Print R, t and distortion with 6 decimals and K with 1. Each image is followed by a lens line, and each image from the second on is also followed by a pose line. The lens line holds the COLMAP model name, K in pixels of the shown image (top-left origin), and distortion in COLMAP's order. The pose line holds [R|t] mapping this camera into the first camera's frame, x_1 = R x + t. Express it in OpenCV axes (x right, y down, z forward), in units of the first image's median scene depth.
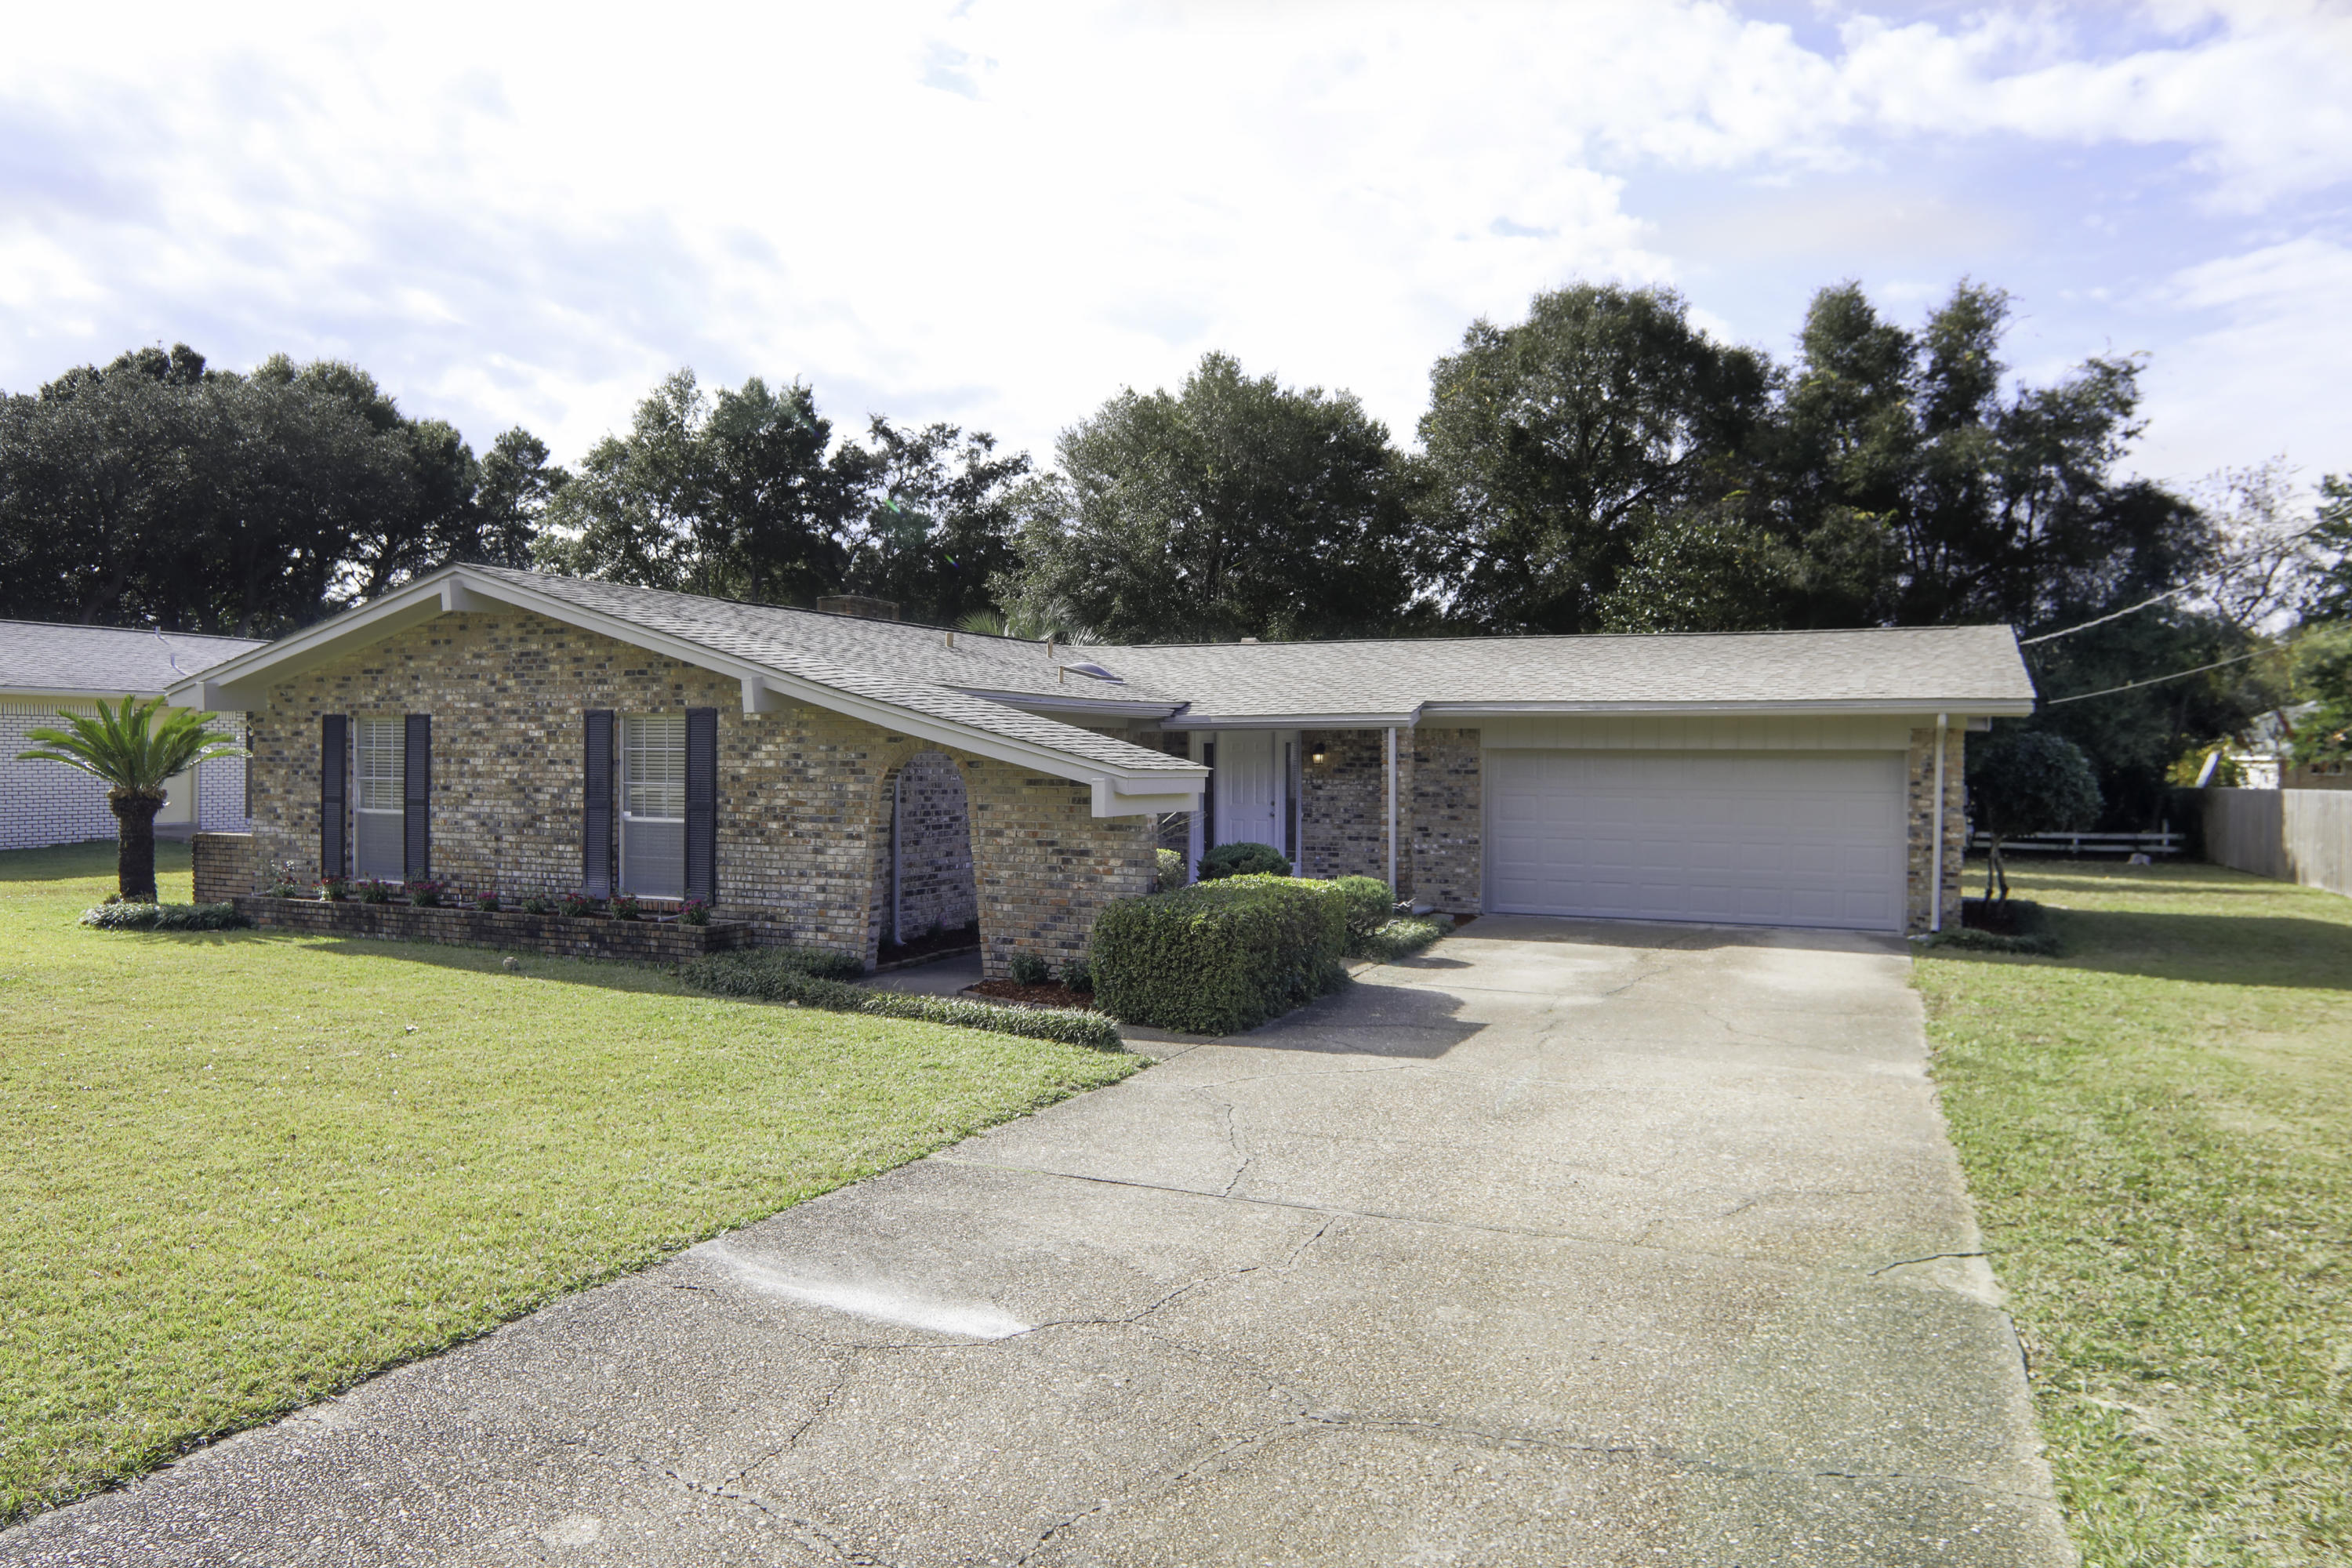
lens RADIAL K [[1622.8, 0, 1178.8], [0, 1622.8, 783.9], [0, 0, 1]] dist [-0.031937, 0.020867]
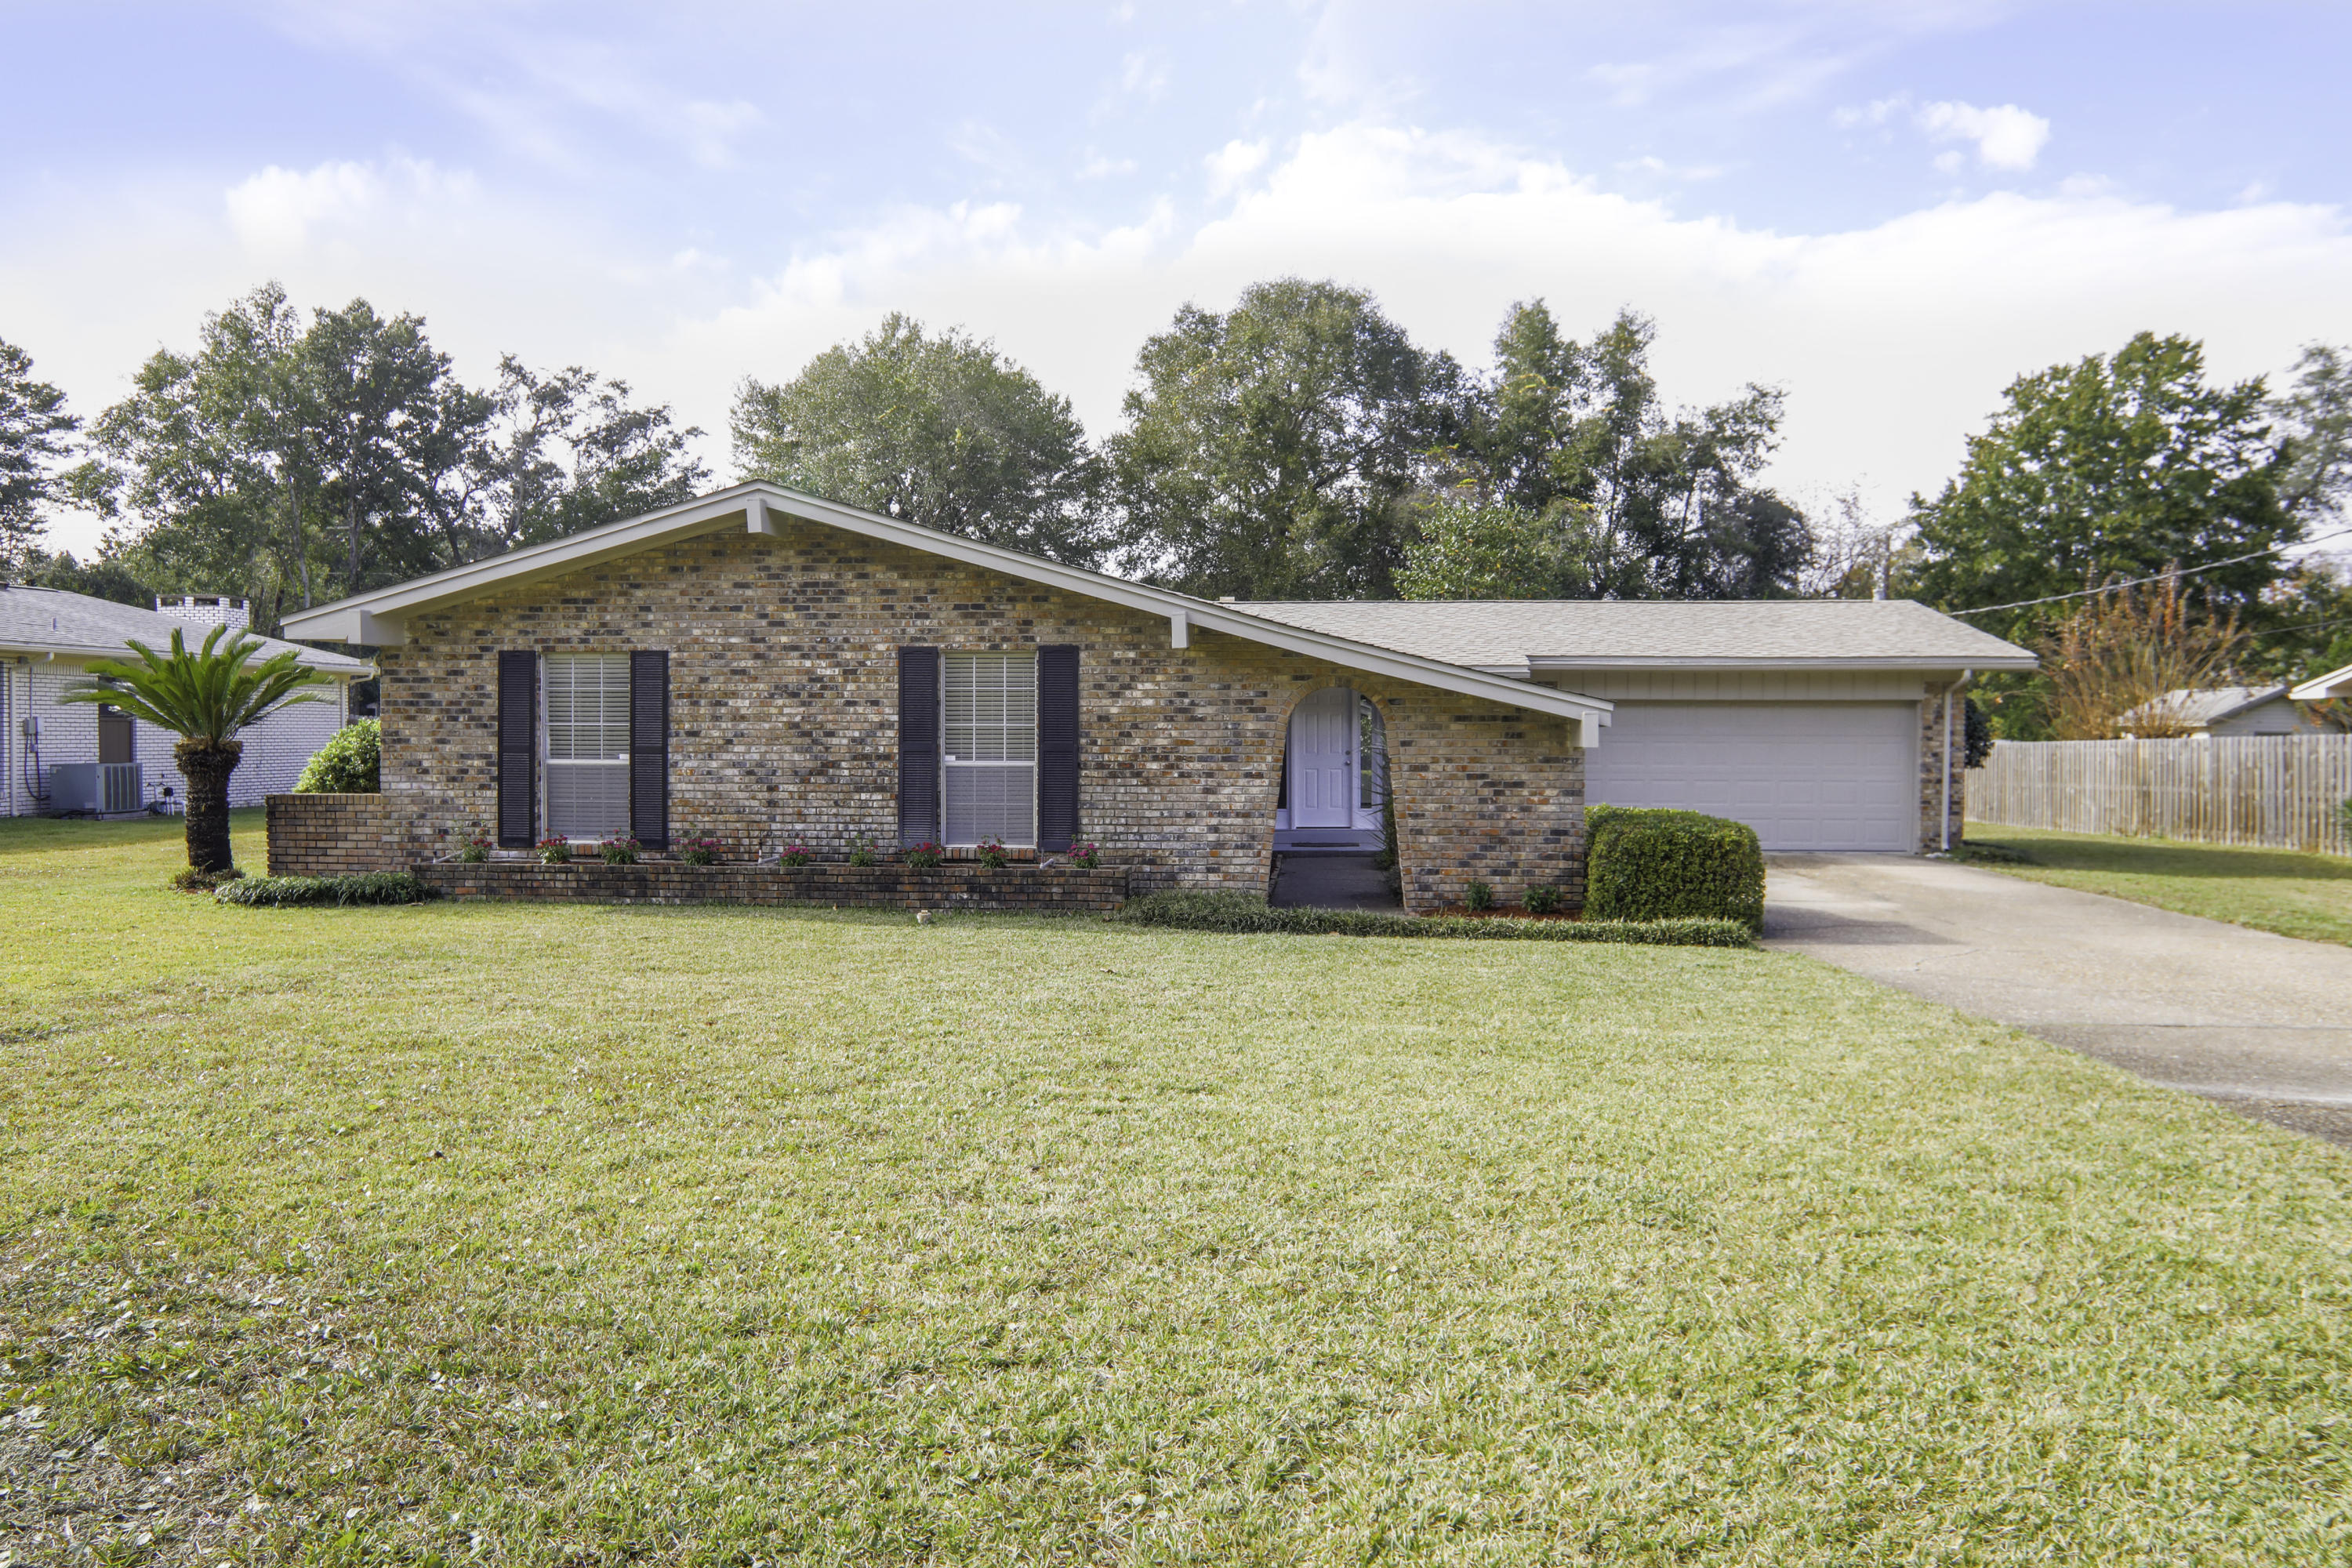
lens RADIAL K [[1622.8, 0, 1183.6], [0, 1622.8, 778.3], [0, 0, 1]] dist [-0.031937, 0.020867]
pose [[0.937204, -0.012961, 0.348541, -0.520192], [0.009982, 0.999897, 0.010342, 0.020989], [-0.348639, -0.006213, 0.937237, 0.071337]]
